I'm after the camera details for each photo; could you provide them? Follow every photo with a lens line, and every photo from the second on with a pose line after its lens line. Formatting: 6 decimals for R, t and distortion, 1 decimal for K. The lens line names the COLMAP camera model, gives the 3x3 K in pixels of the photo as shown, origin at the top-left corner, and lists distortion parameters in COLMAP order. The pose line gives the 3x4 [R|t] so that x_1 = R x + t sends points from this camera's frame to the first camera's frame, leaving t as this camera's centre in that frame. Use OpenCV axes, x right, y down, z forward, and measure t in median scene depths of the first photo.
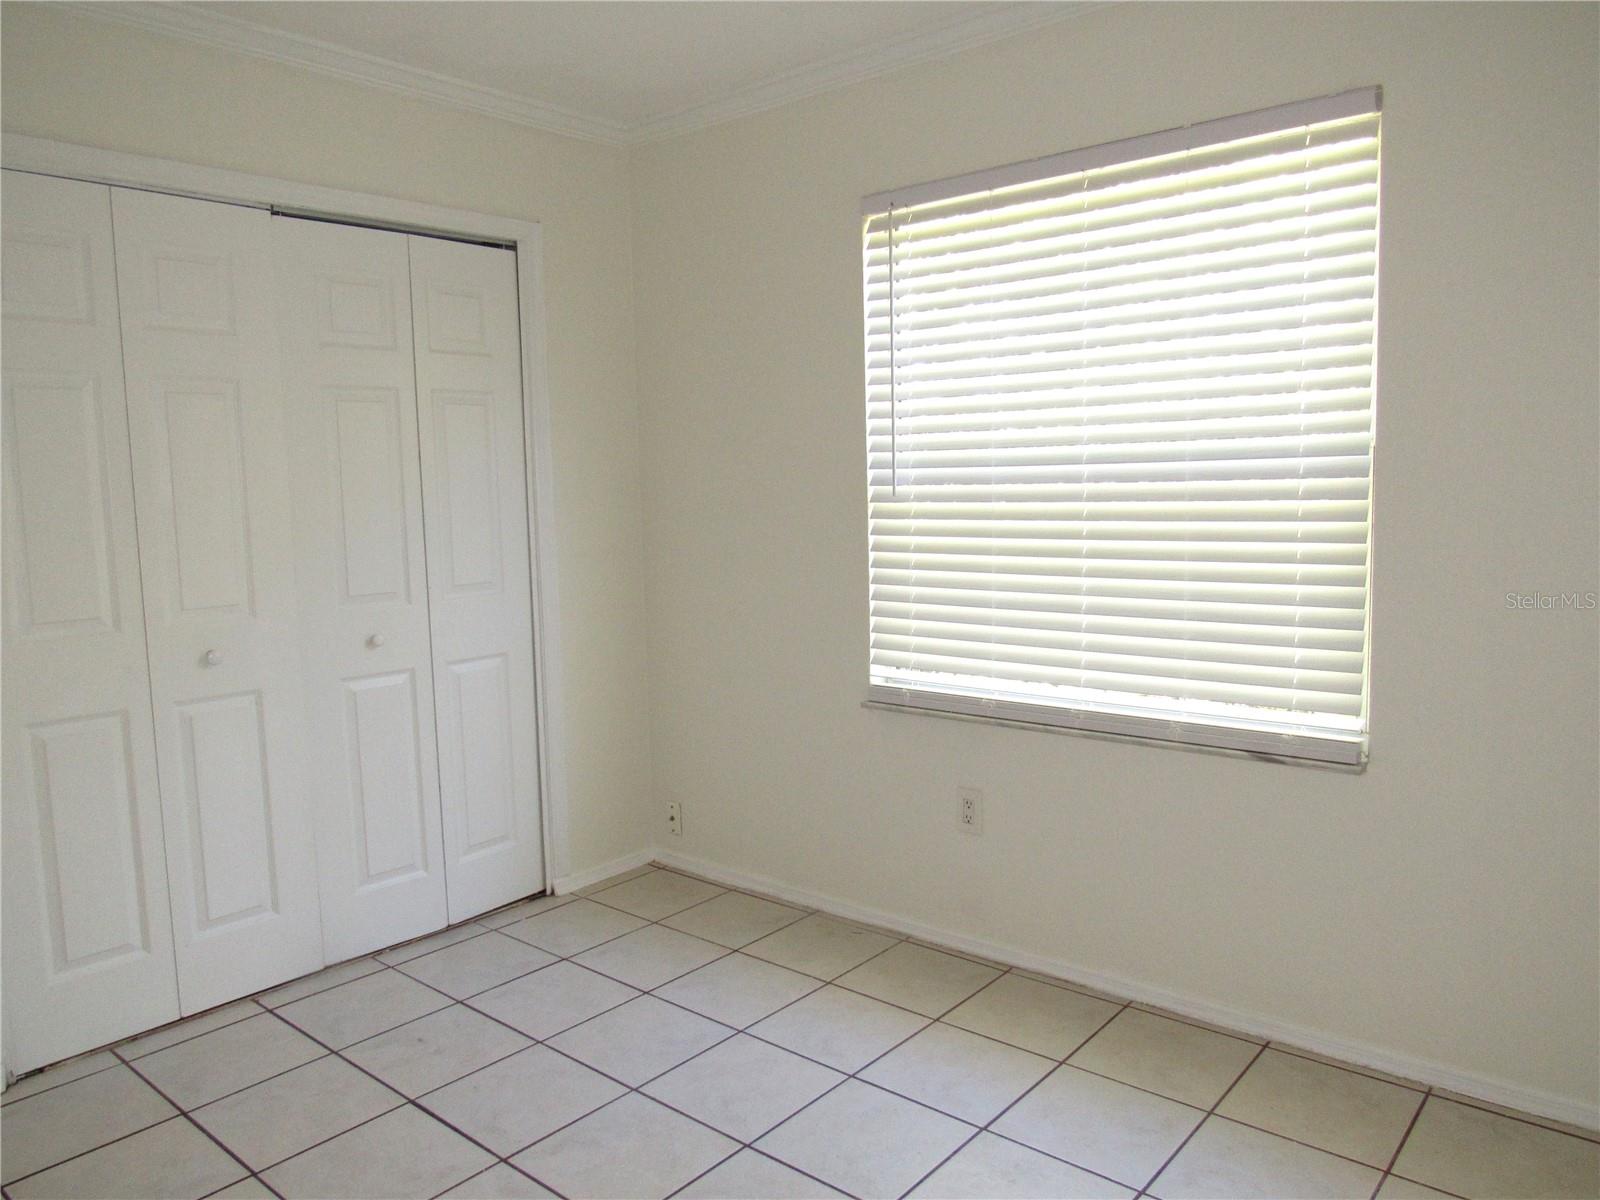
lens RADIAL K [[1185.1, 0, 800.0], [0, 1185.1, 600.0], [0, 0, 1]] dist [-0.028766, -0.000438]
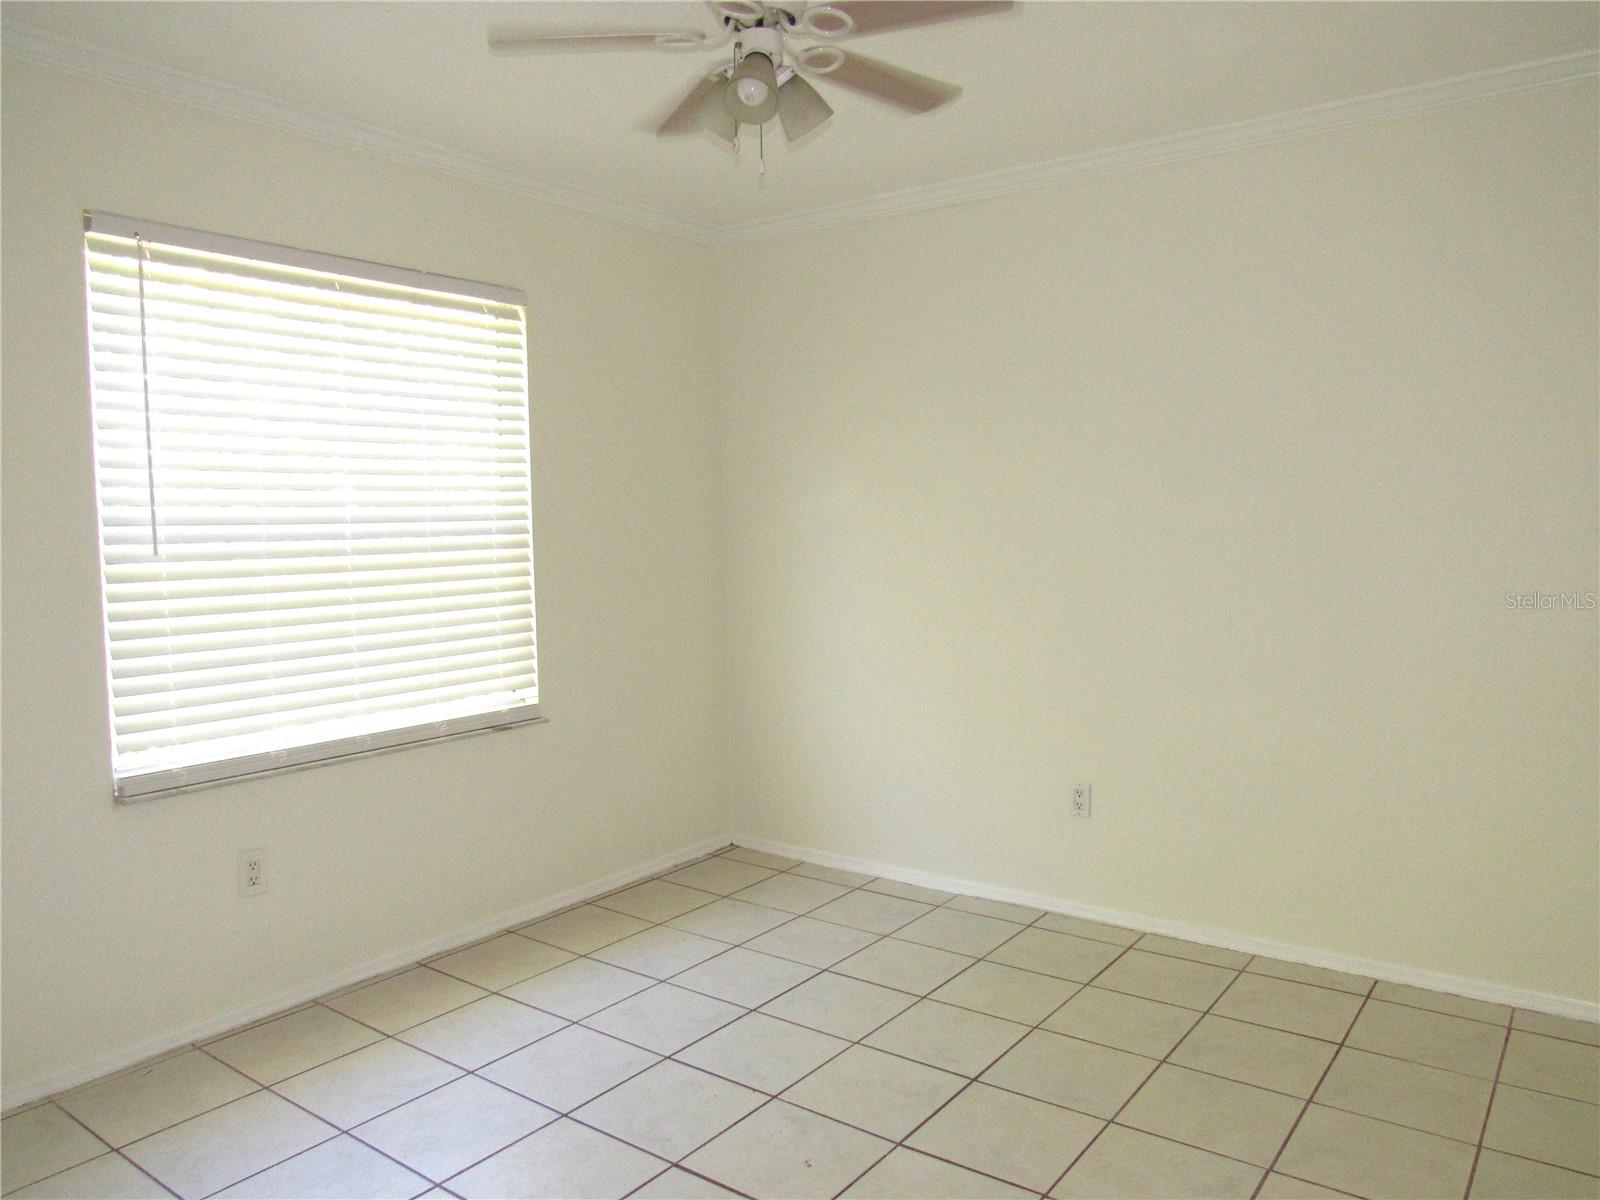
lens RADIAL K [[1185.1, 0, 800.0], [0, 1185.1, 600.0], [0, 0, 1]] dist [-0.028766, -0.000438]
pose [[-0.104111, -0.040840, 0.993727, -0.975286], [0.118248, 0.991561, 0.053140, -0.050591], [-0.987511, 0.123039, -0.098403, 0.694796]]
